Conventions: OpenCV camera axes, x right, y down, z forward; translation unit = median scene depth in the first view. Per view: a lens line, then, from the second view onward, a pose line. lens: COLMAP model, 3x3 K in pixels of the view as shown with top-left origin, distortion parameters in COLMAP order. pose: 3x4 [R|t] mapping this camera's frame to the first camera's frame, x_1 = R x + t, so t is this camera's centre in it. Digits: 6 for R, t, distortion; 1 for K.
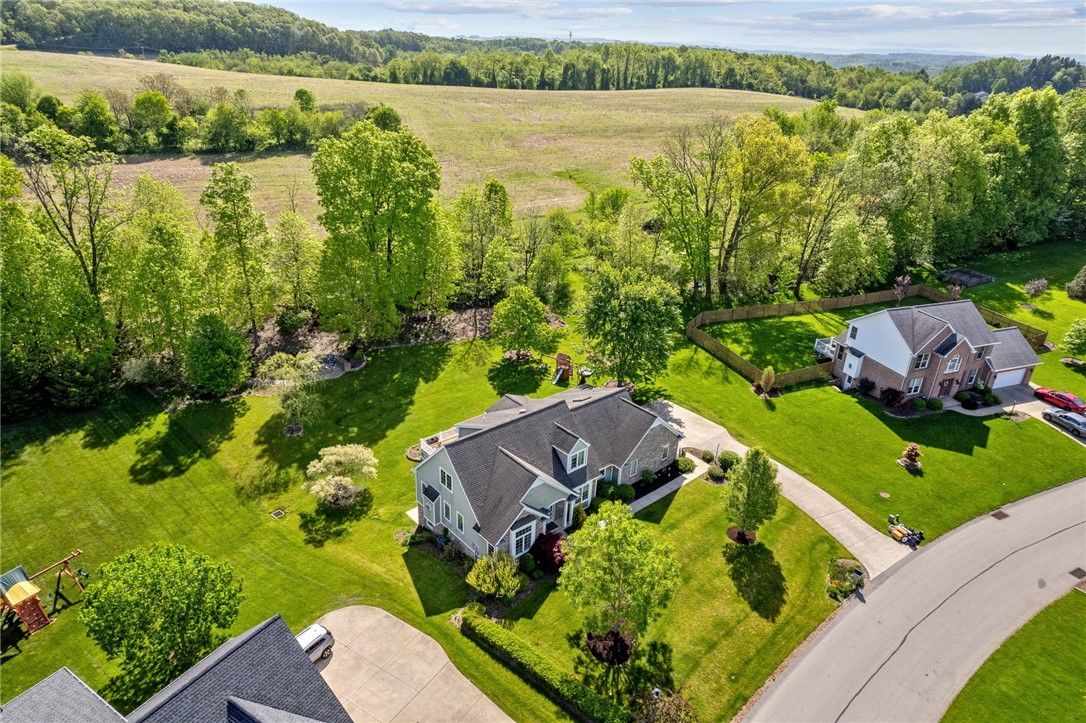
lens RADIAL K [[697.4, 0, 543.0], [0, 697.4, 361.5], [0, 0, 1]] dist [-0.033585, 0.001076]
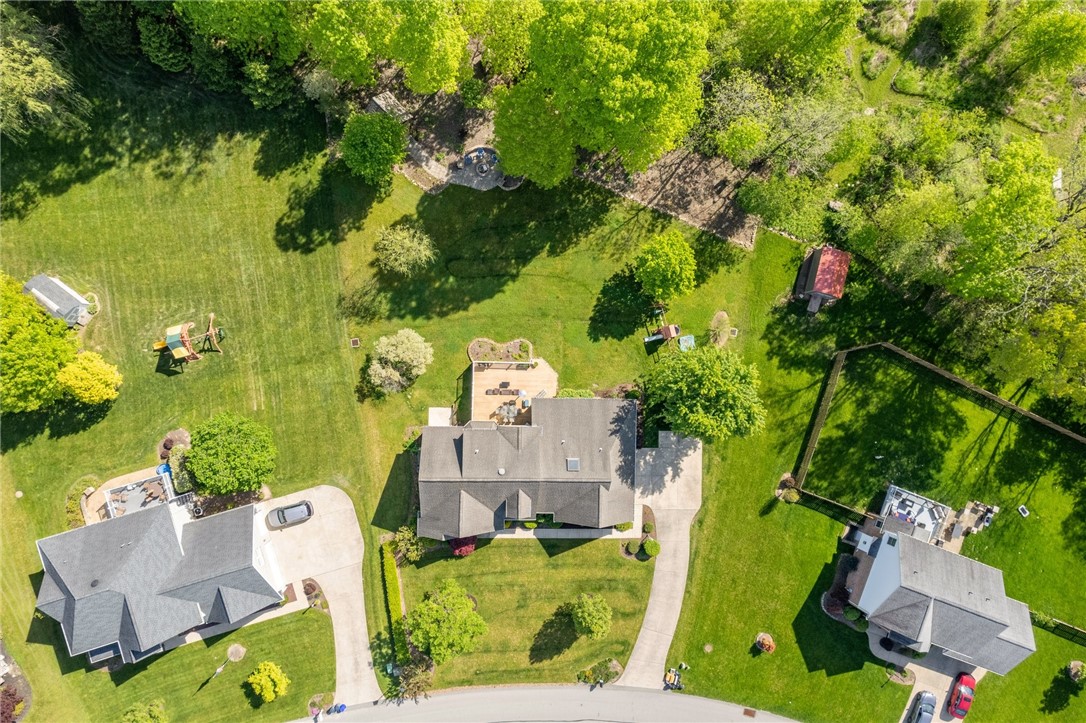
lens RADIAL K [[697.4, 0, 543.0], [0, 697.4, 361.5], [0, 0, 1]] dist [-0.033585, 0.001076]
pose [[0.742192, 0.669762, 0.023884, -0.116443], [-0.339980, 0.345557, 0.874645, -0.945972], [0.577551, -0.657274, 0.484175, 0.506119]]
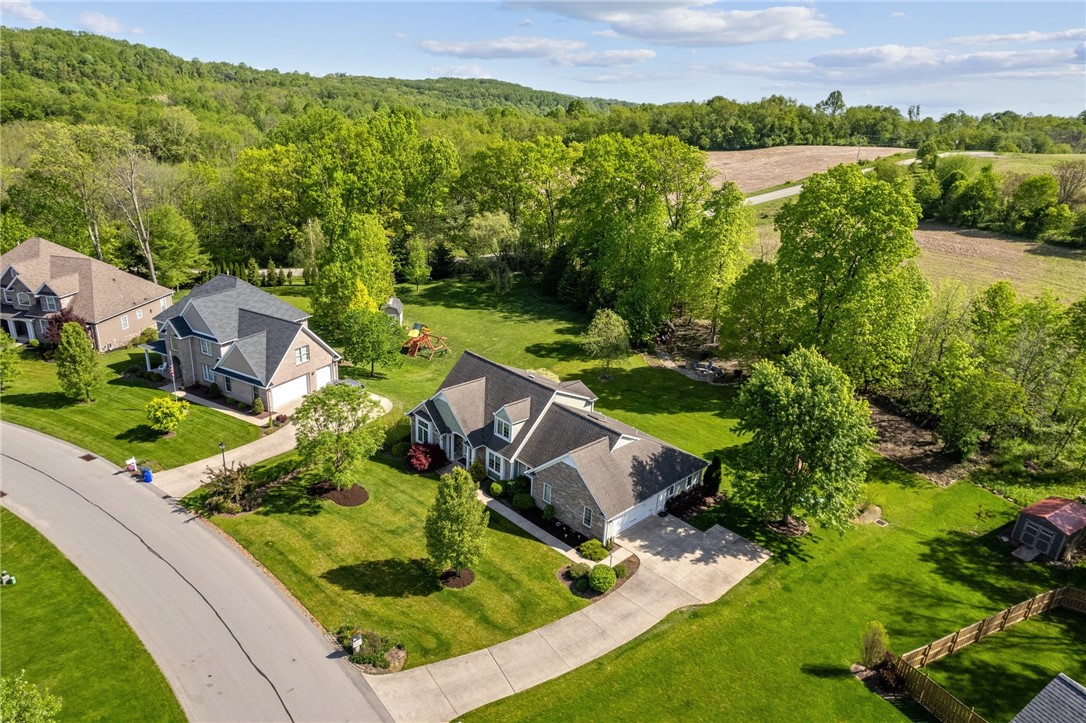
lens RADIAL K [[697.4, 0, 543.0], [0, 697.4, 361.5], [0, 0, 1]] dist [-0.033585, 0.001076]
pose [[0.064968, 0.314908, -0.946896, 0.858443], [-0.472632, 0.845429, 0.248735, -0.194926], [0.878862, 0.431373, 0.203762, 0.688008]]
